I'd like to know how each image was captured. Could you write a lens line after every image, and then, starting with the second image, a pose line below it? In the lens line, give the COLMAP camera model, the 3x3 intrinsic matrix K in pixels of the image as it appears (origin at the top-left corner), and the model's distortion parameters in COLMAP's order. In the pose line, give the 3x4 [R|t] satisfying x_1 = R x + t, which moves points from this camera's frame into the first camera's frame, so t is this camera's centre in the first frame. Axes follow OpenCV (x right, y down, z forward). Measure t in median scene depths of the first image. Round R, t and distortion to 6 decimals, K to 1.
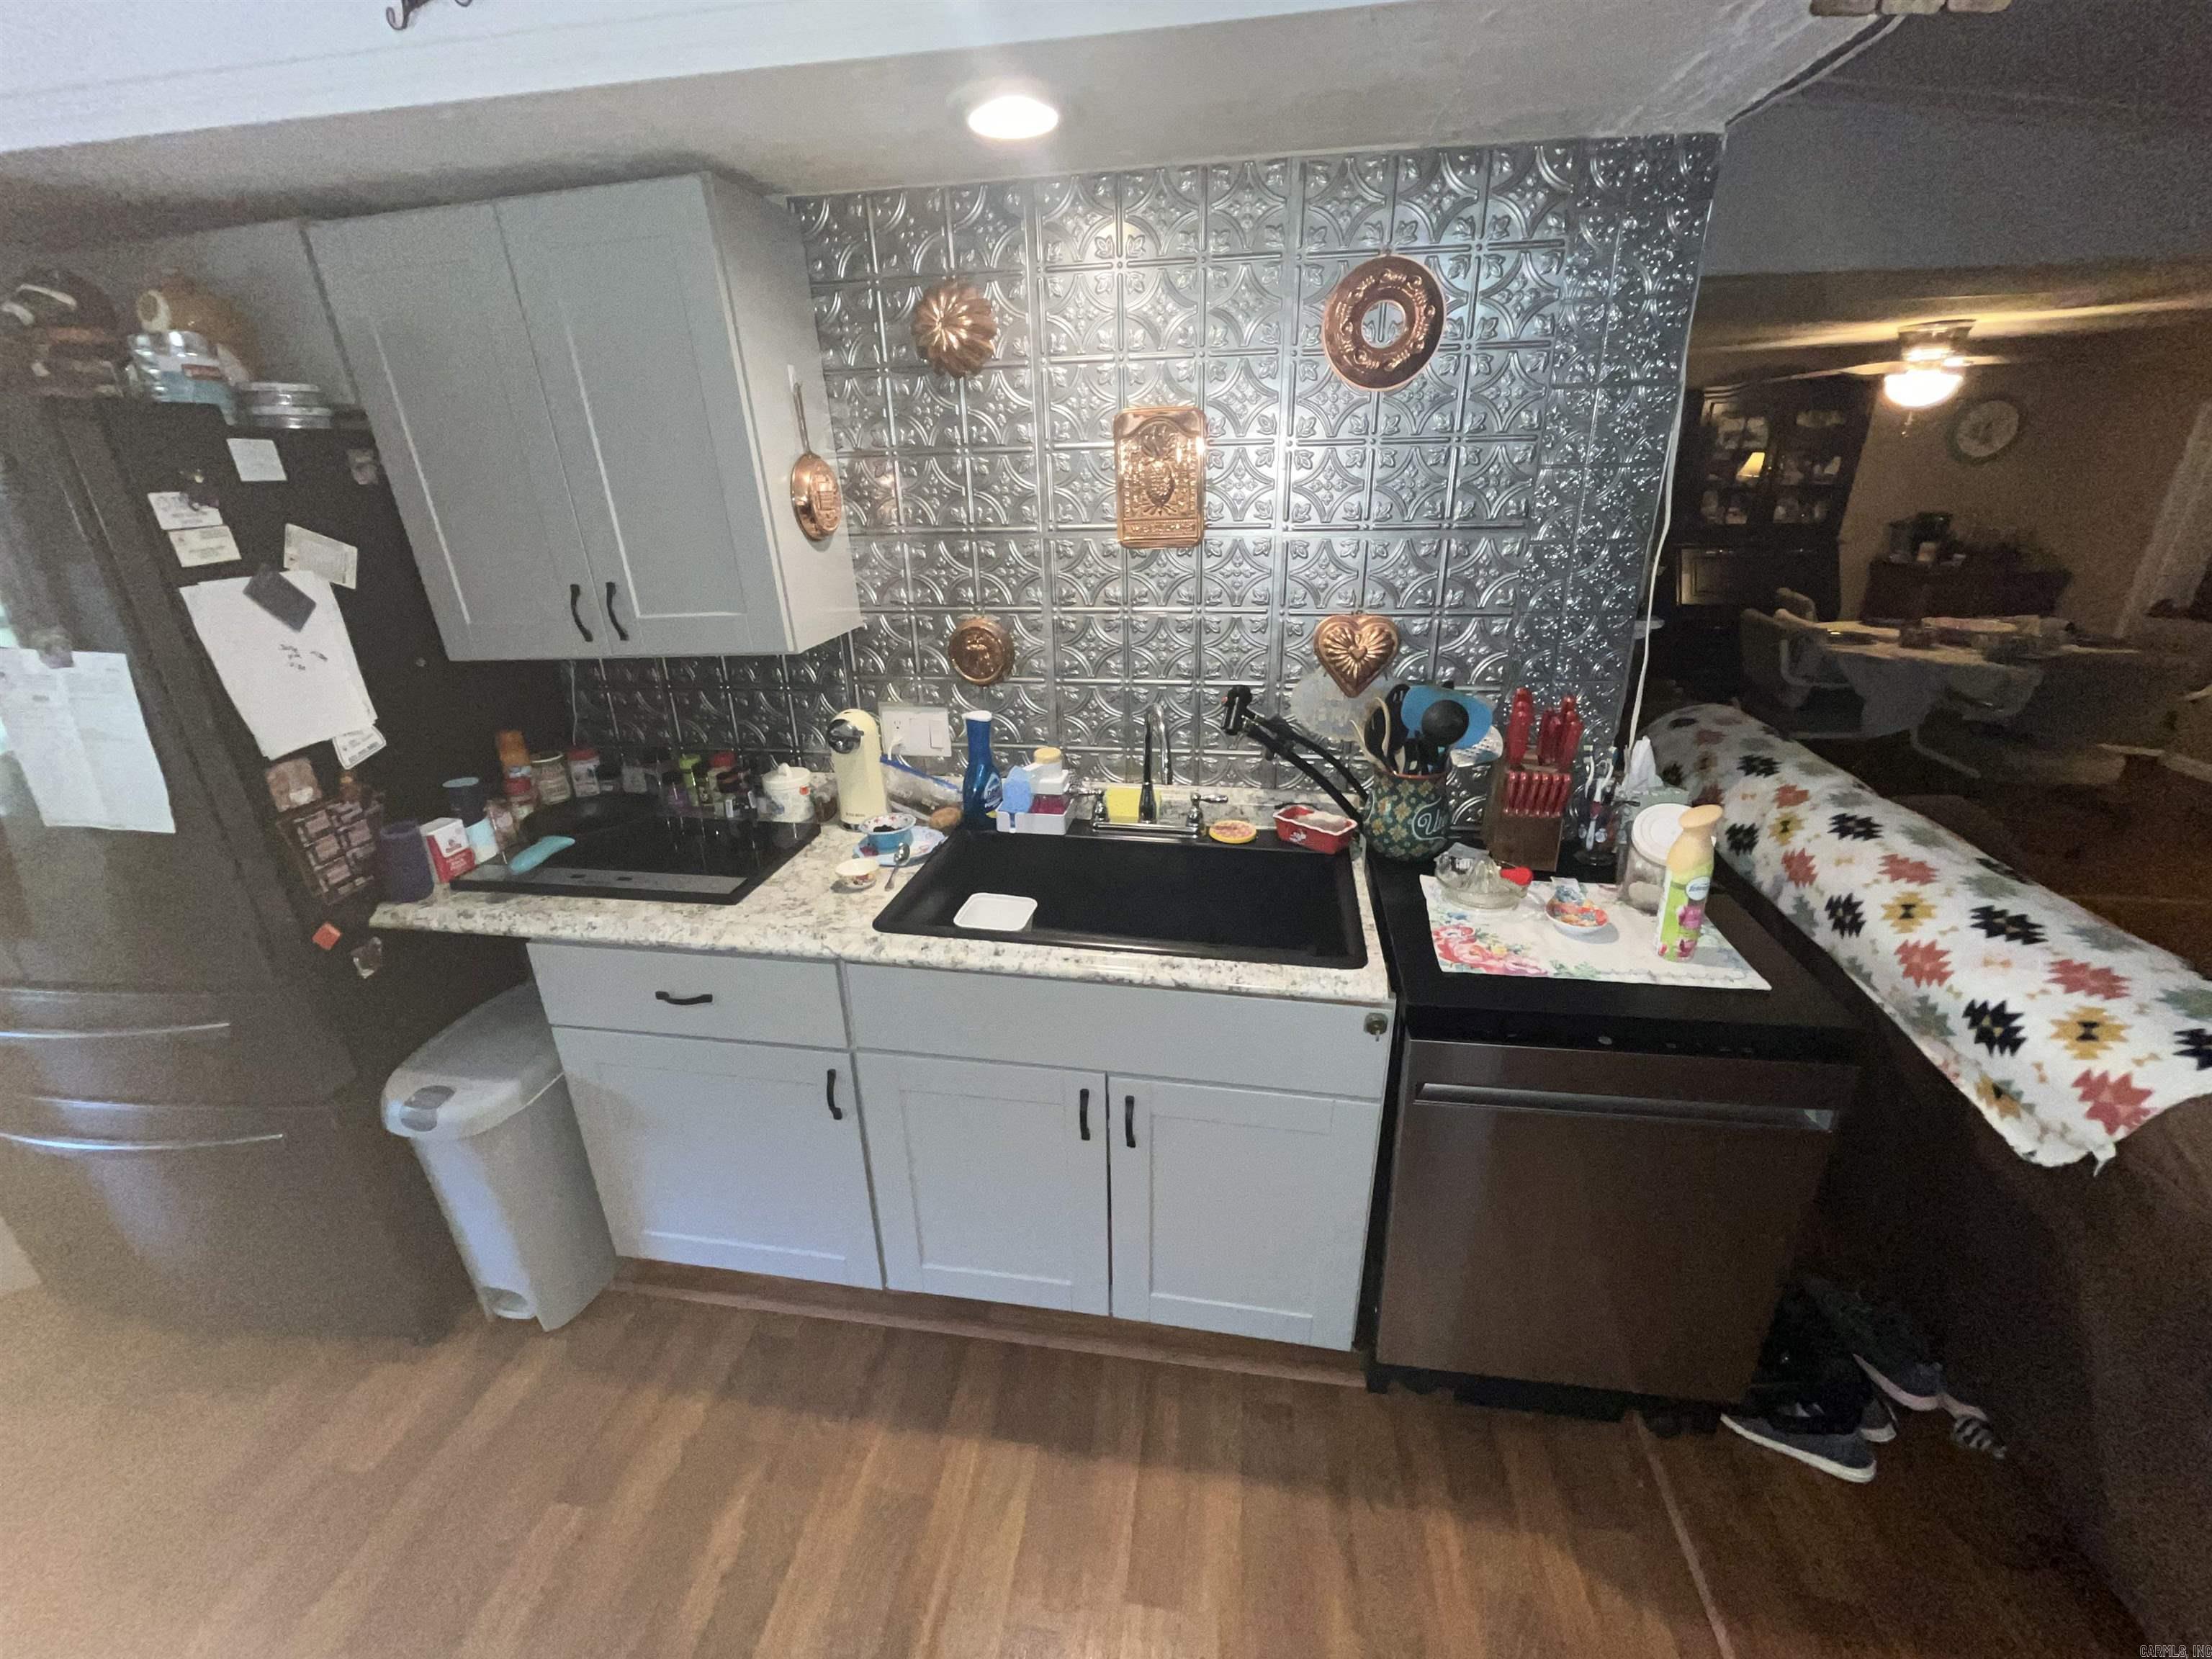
lens RADIAL K [[911.7, 0, 1102.8], [0, 911.7, 828.0], [0, 0, 1]] dist [0.001314, 0.000274]
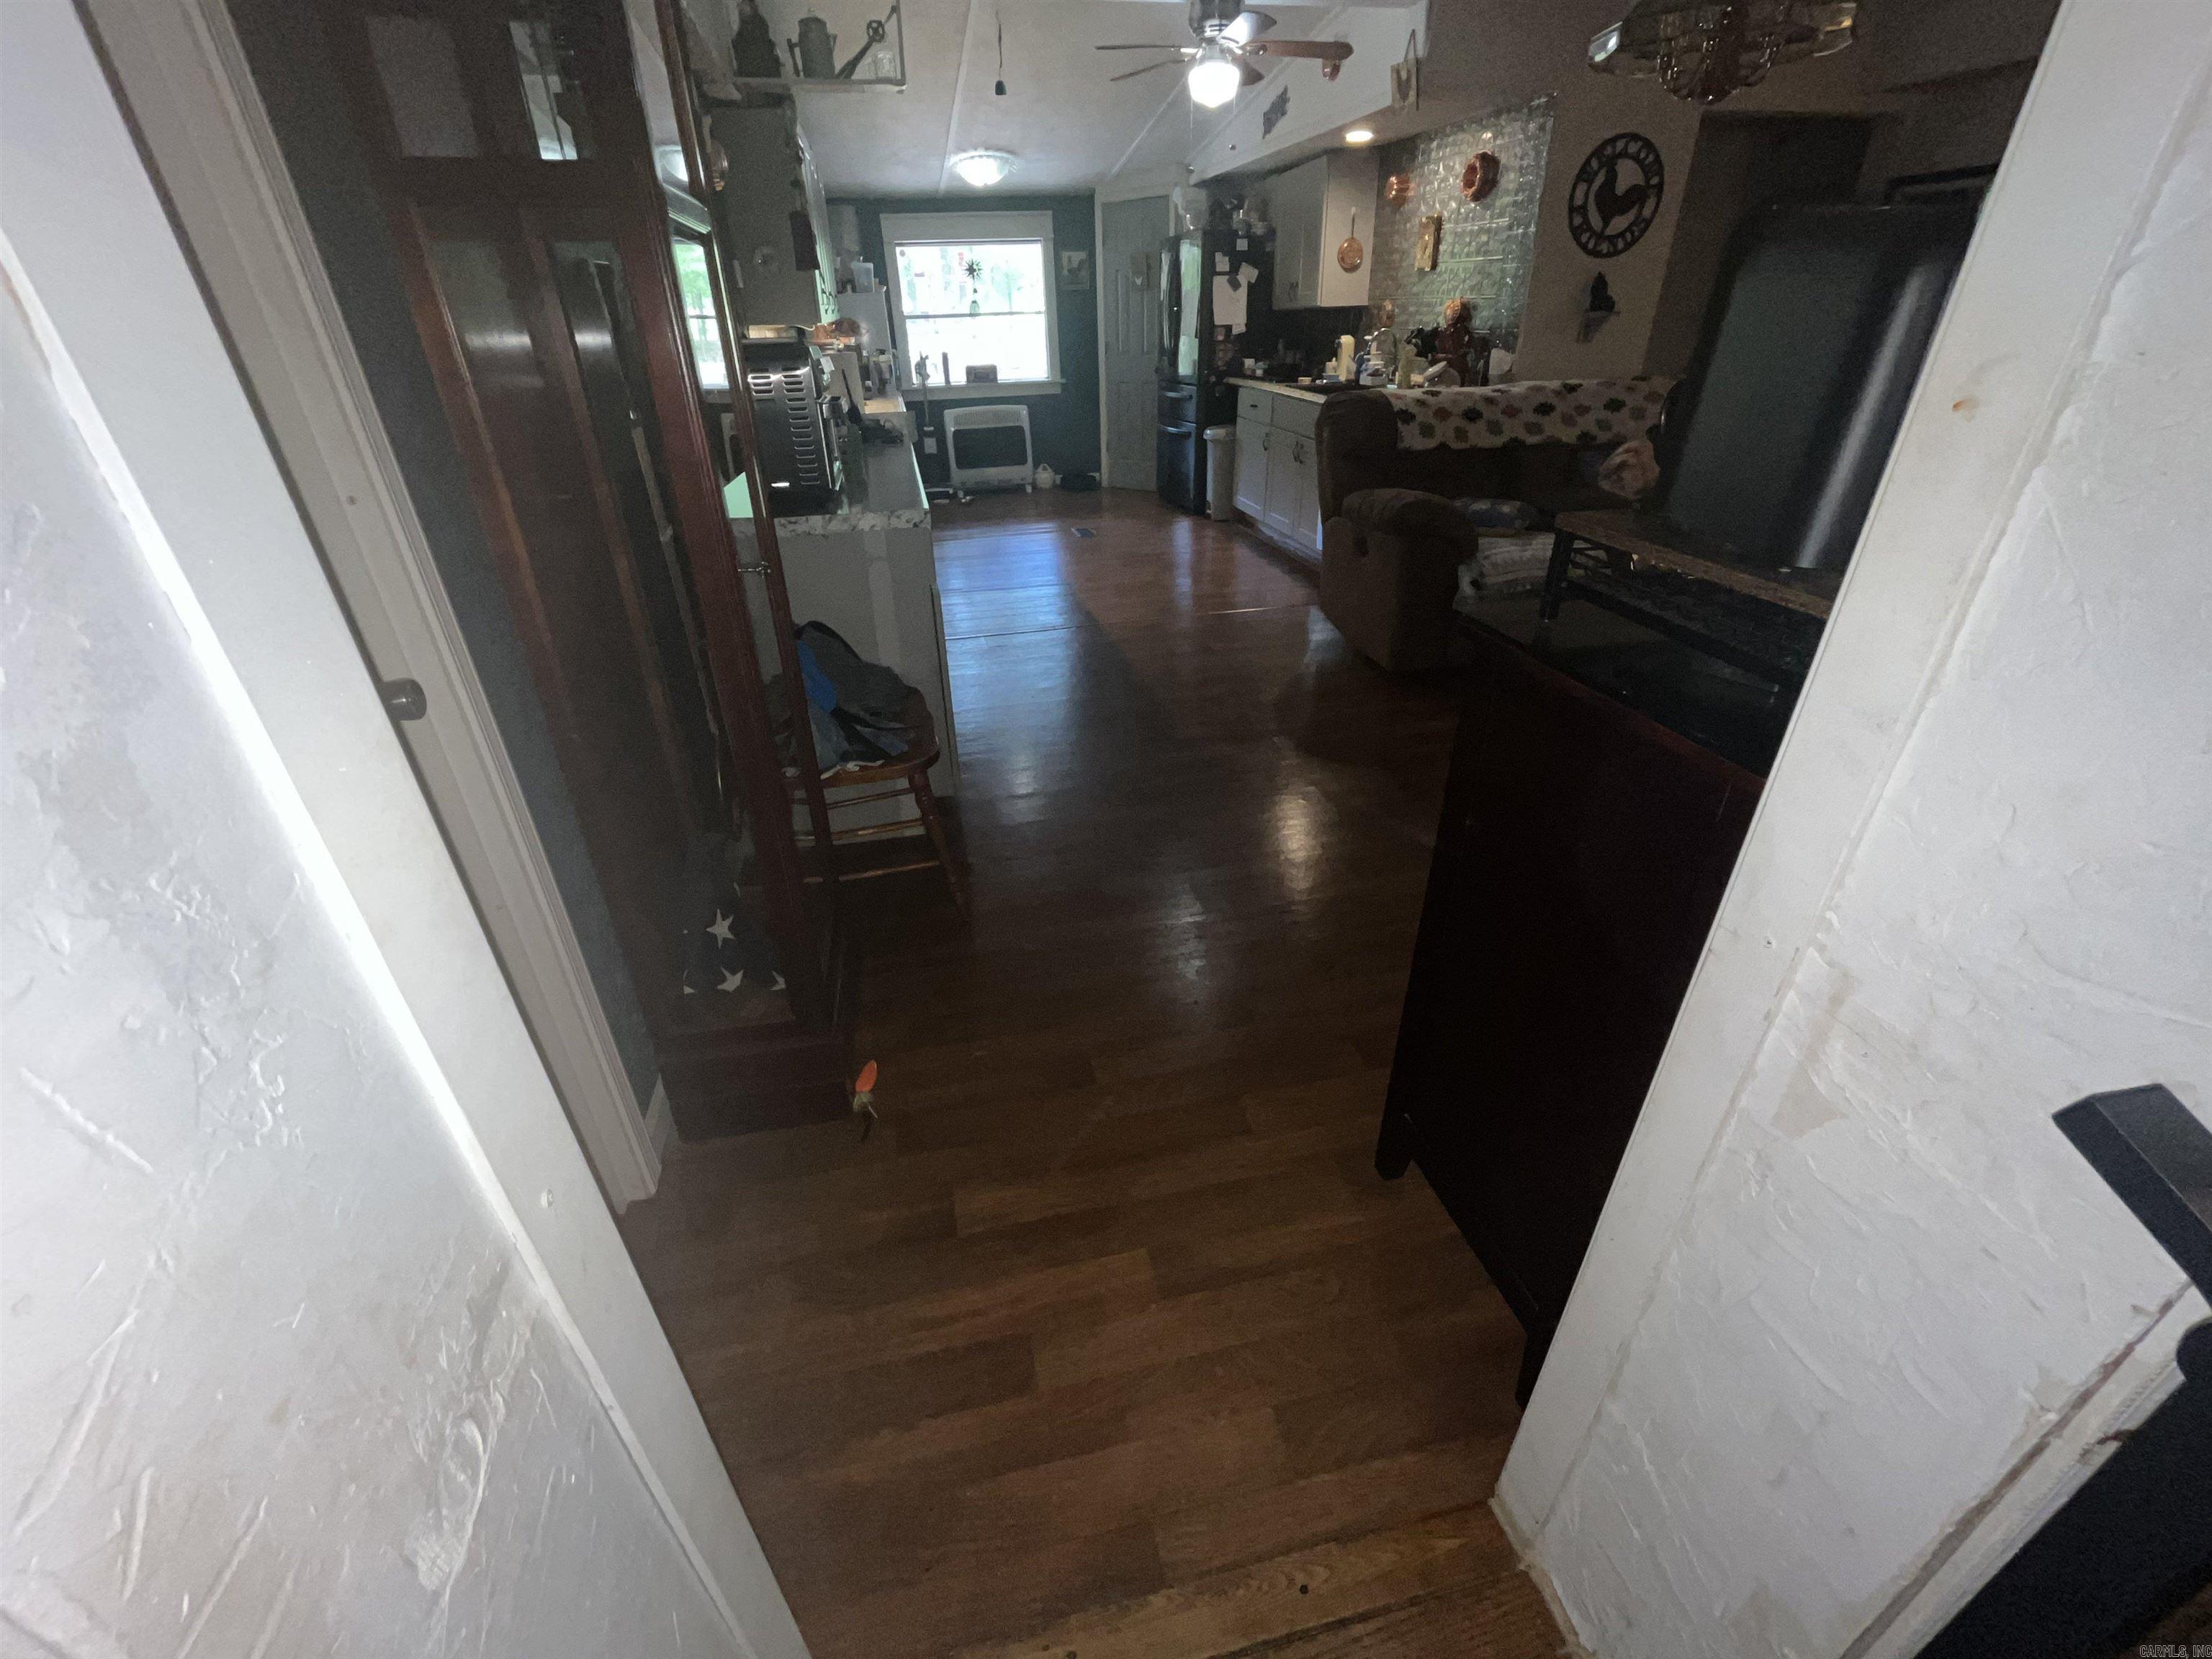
lens RADIAL K [[911.7, 0, 1102.8], [0, 911.7, 830.3], [0, 0, 1]] dist [0.001314, 0.000274]
pose [[0.368396, 0.485393, -0.792892, 3.049986], [-0.340762, 0.864019, 0.370610, 0.507901], [0.864966, 0.133656, 0.483705, -1.049358]]
